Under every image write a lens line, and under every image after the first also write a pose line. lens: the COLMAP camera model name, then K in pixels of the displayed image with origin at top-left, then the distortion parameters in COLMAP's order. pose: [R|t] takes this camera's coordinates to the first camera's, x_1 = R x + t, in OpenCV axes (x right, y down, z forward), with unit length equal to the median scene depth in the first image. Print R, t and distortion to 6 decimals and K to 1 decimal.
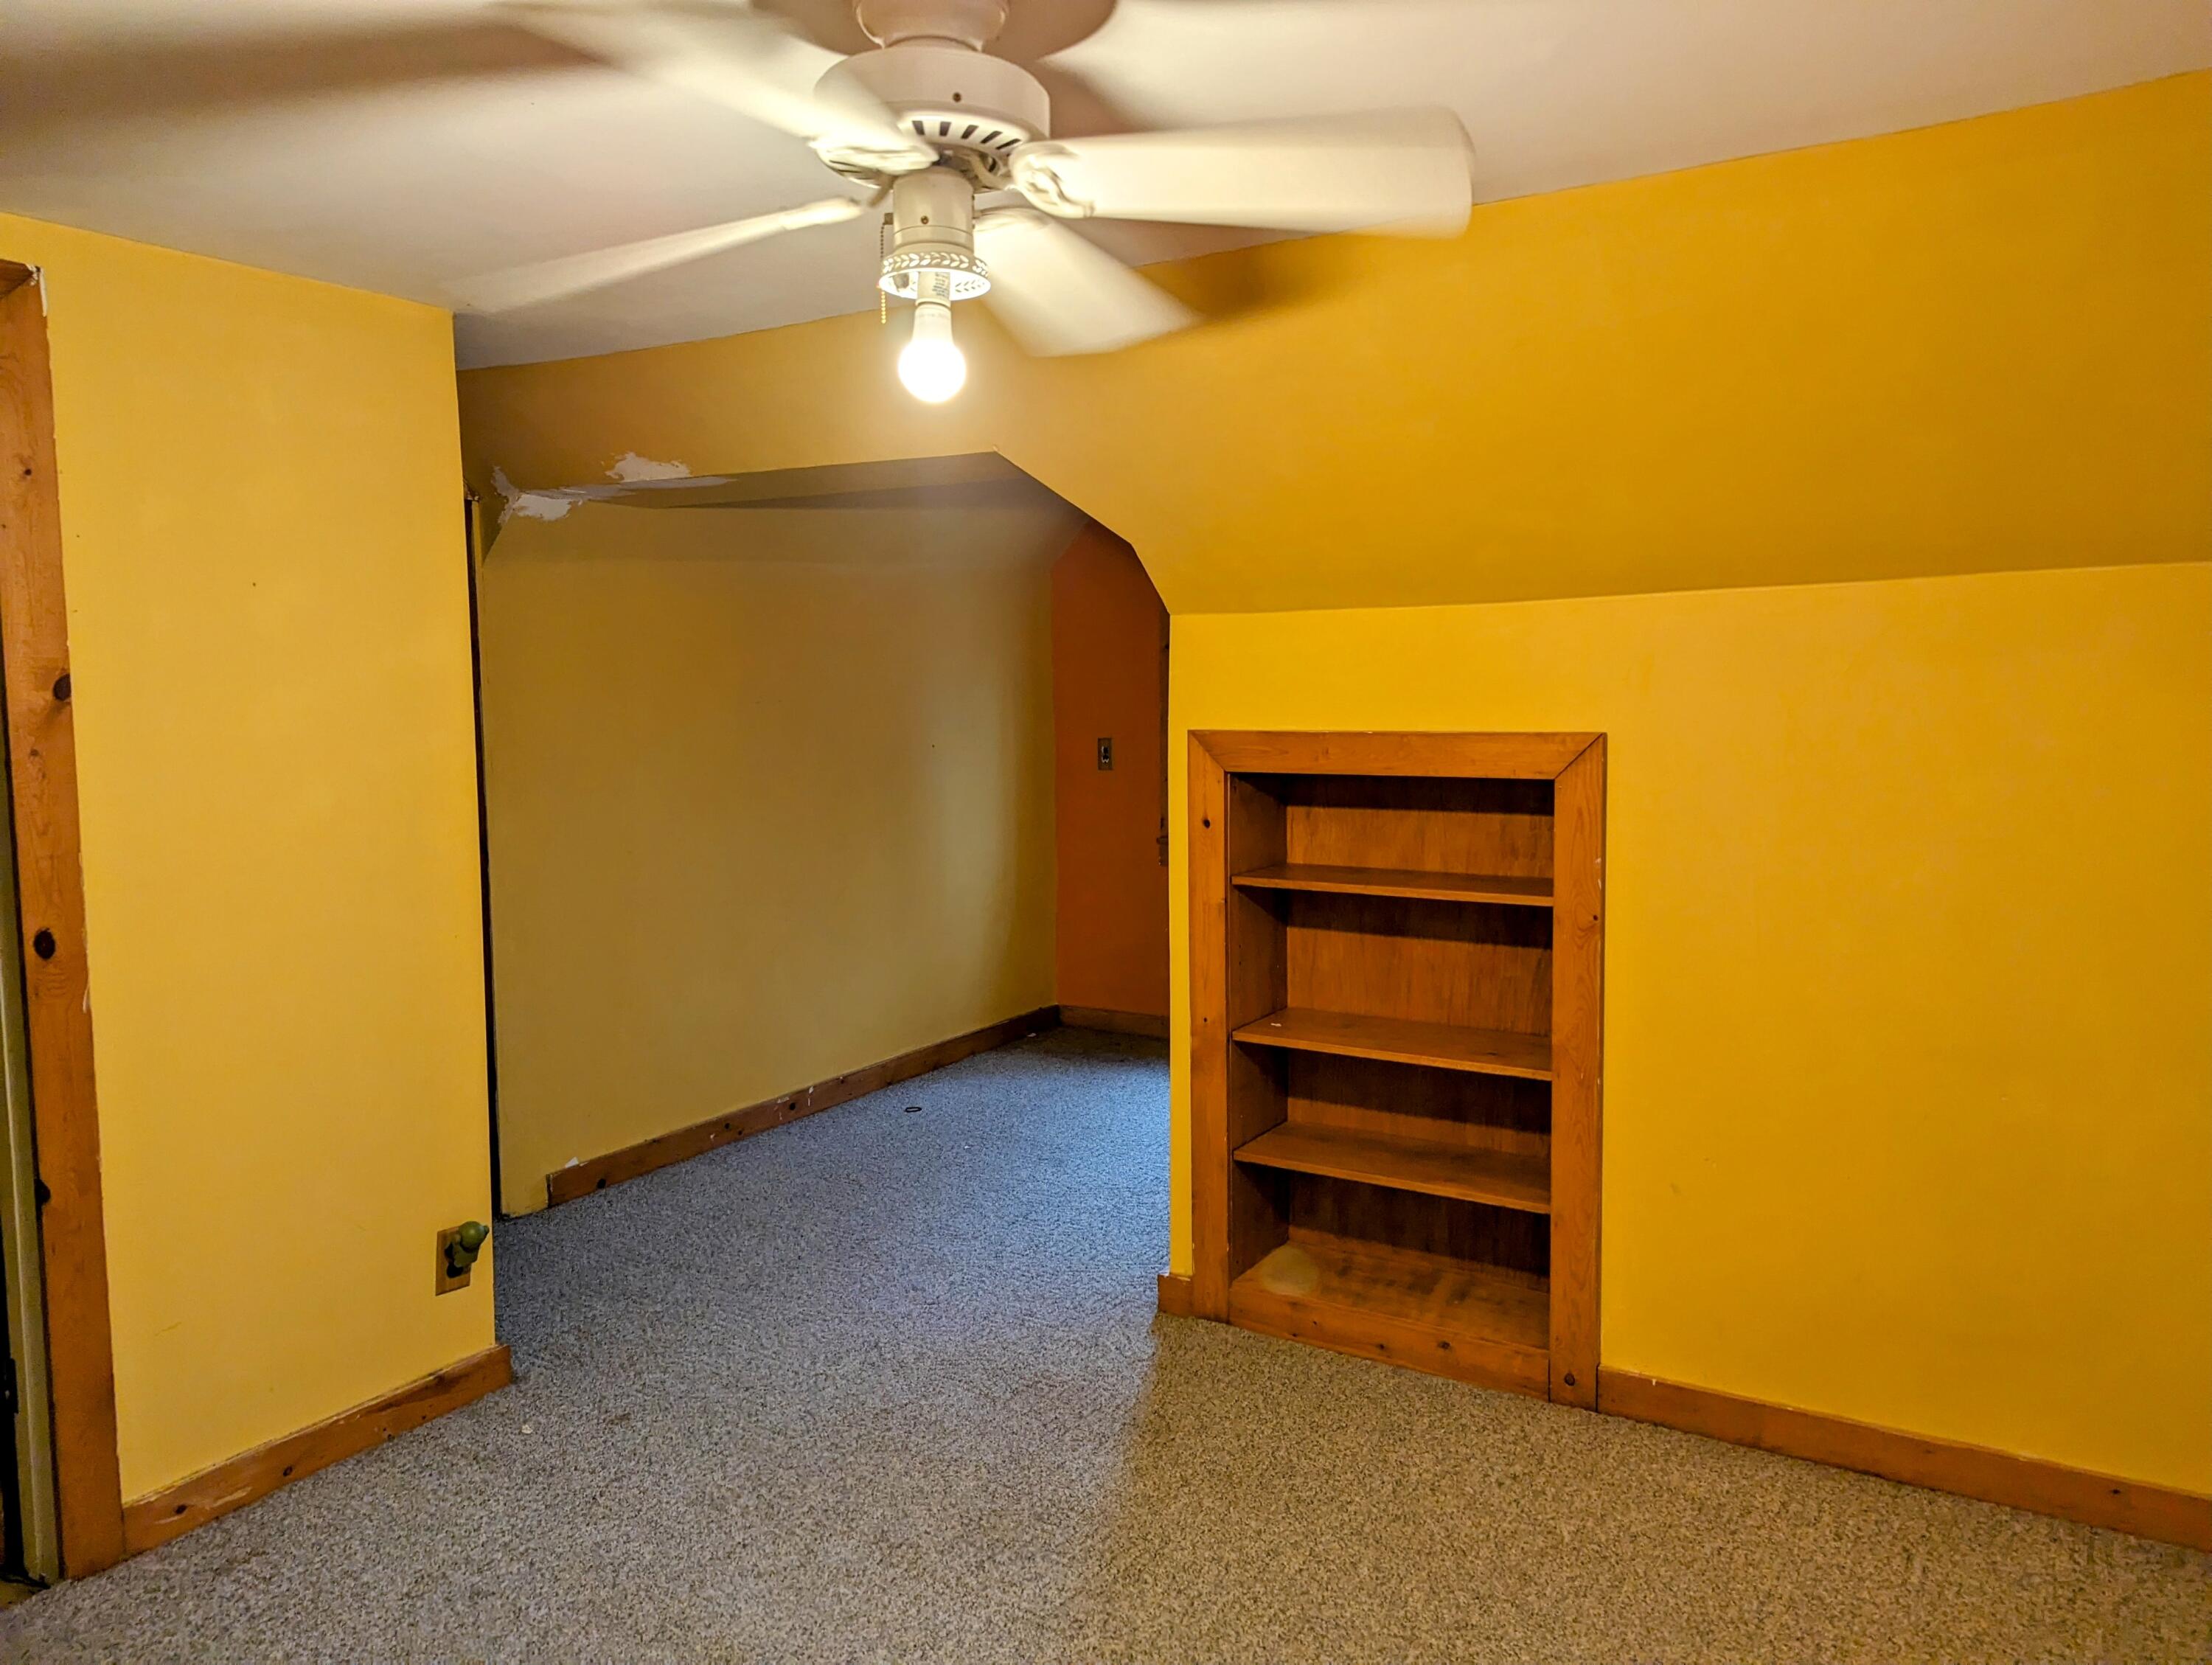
lens RADIAL K [[1549.4, 0, 1094.0], [0, 1549.4, 832.8], [0, 0, 1]] dist [0.065323, -0.049249]
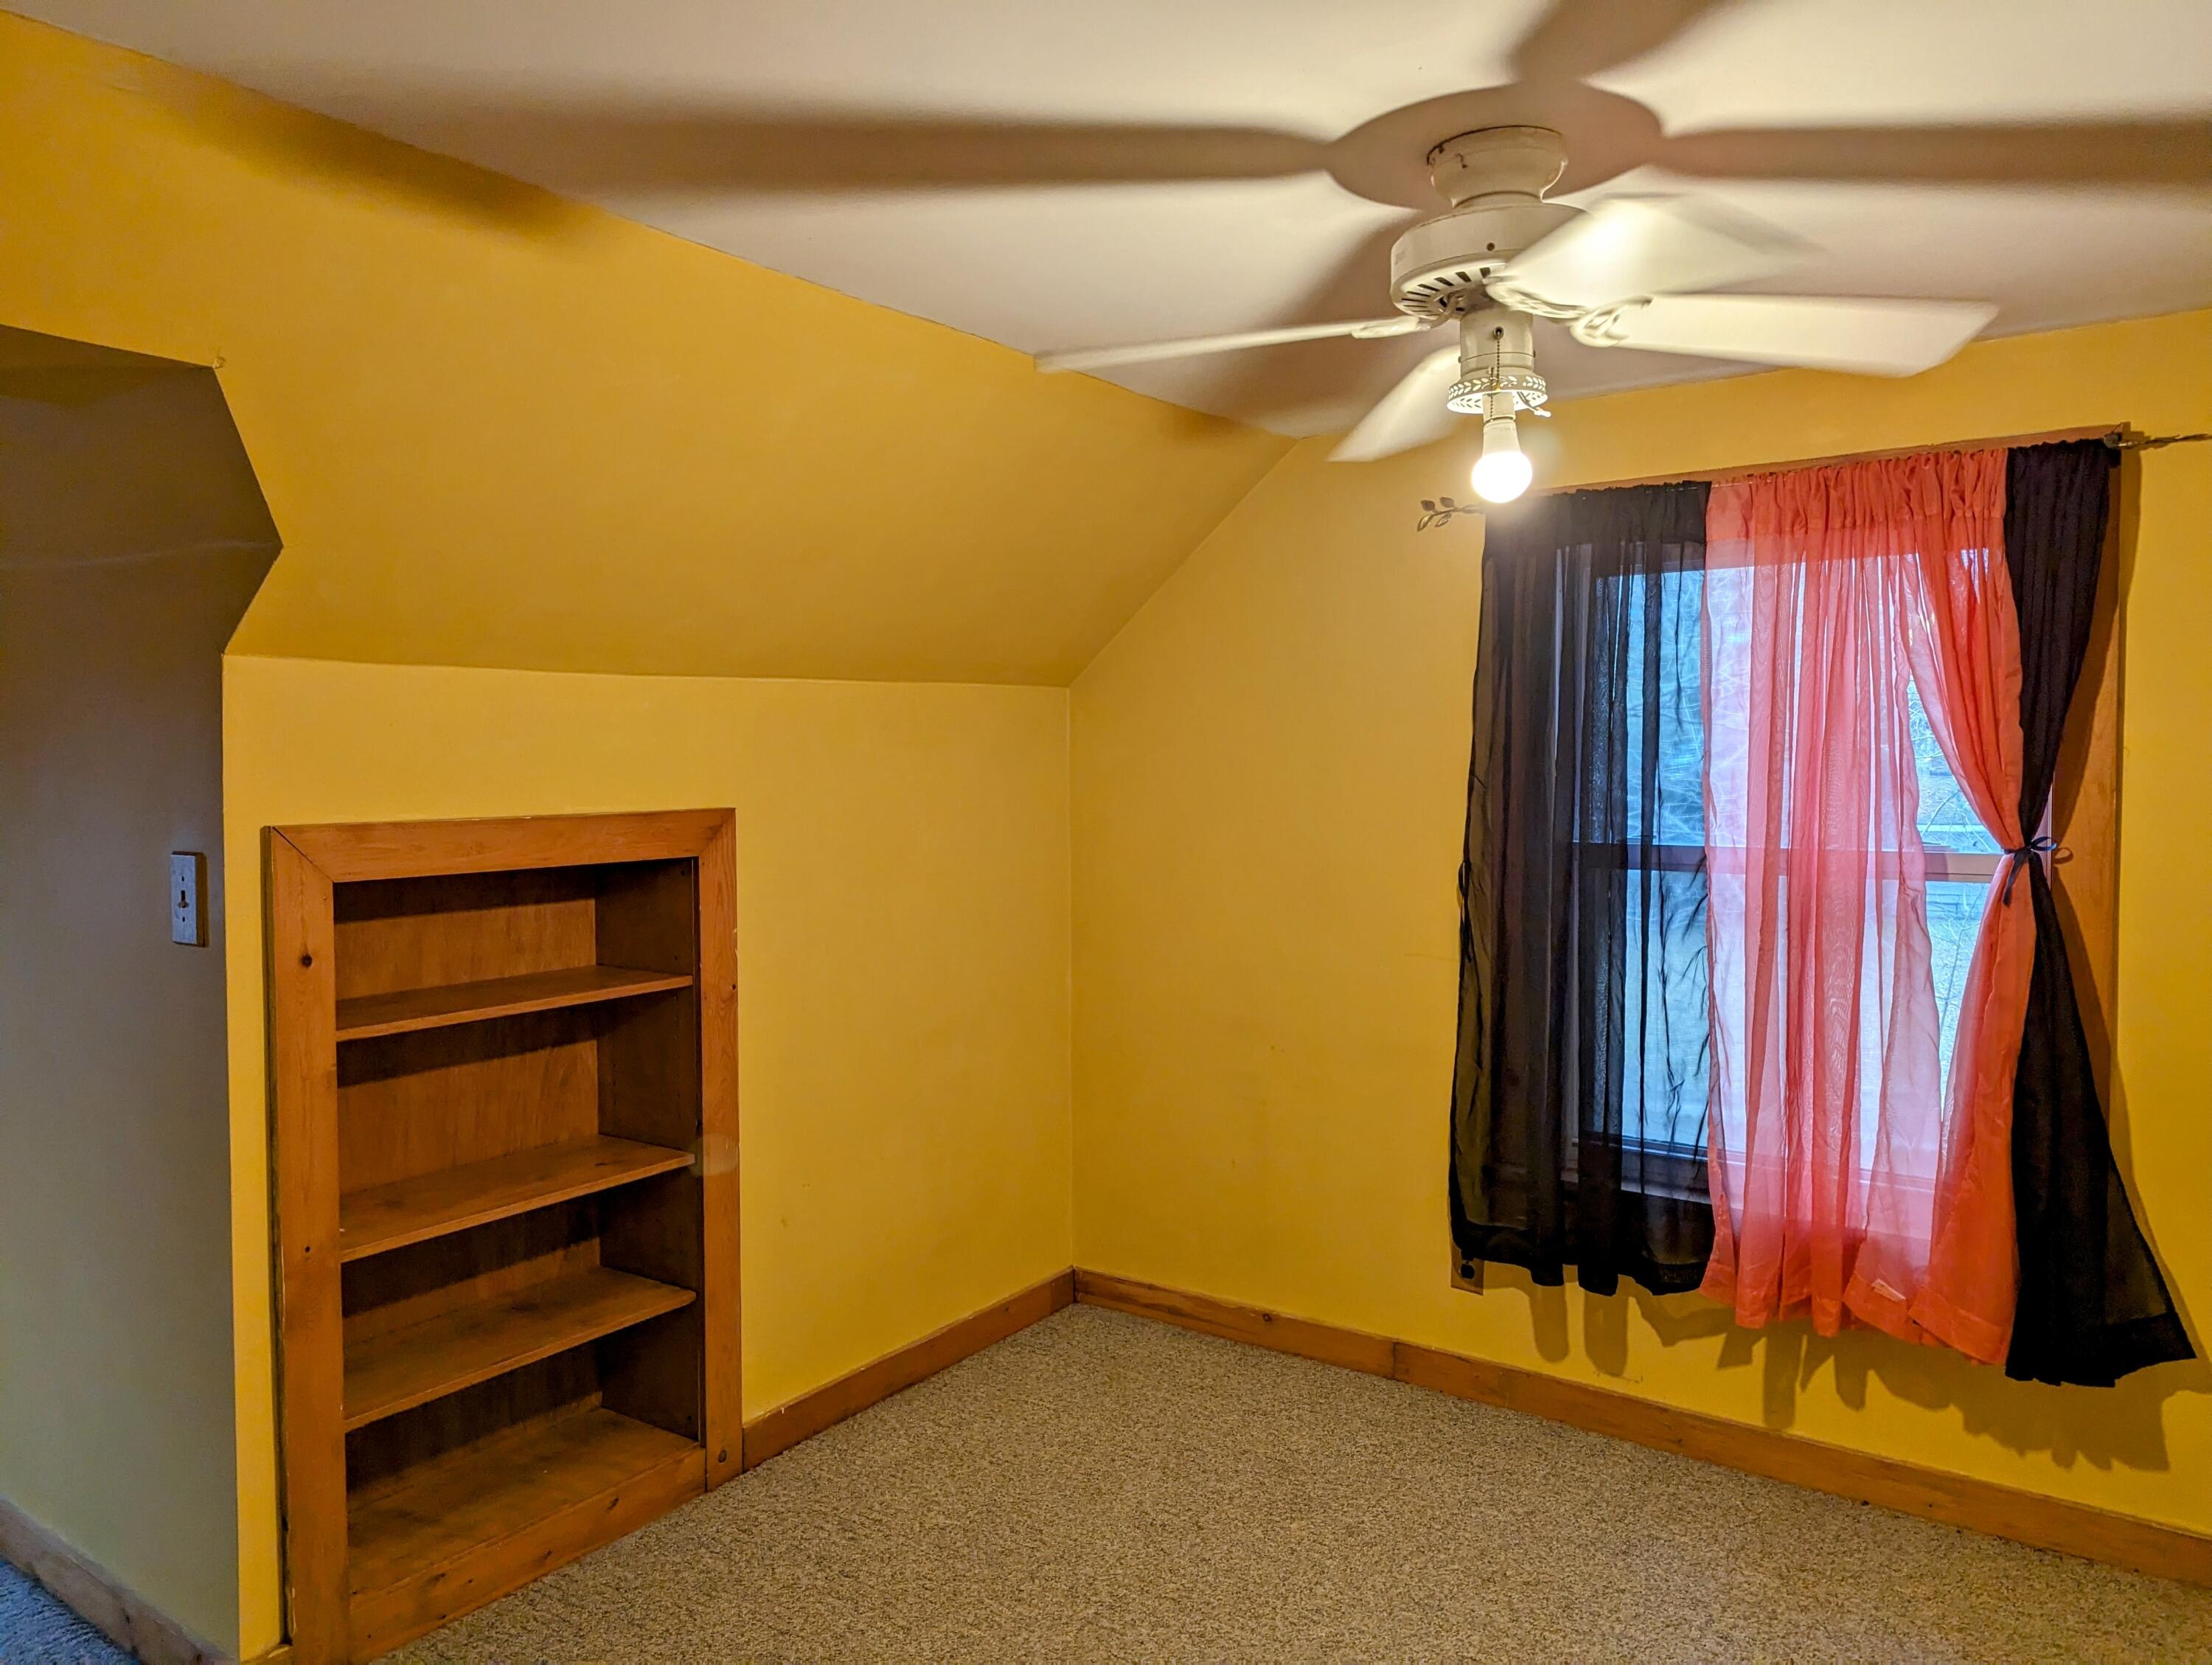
lens RADIAL K [[1549.4, 0, 1099.5], [0, 1549.4, 835.1], [0, 0, 1]] dist [0.065323, -0.049249]
pose [[0.064440, -0.043466, 0.996975, -0.607822], [0.099942, 0.994309, 0.036890, -0.052843], [-0.992904, 0.097263, 0.068417, 0.603502]]
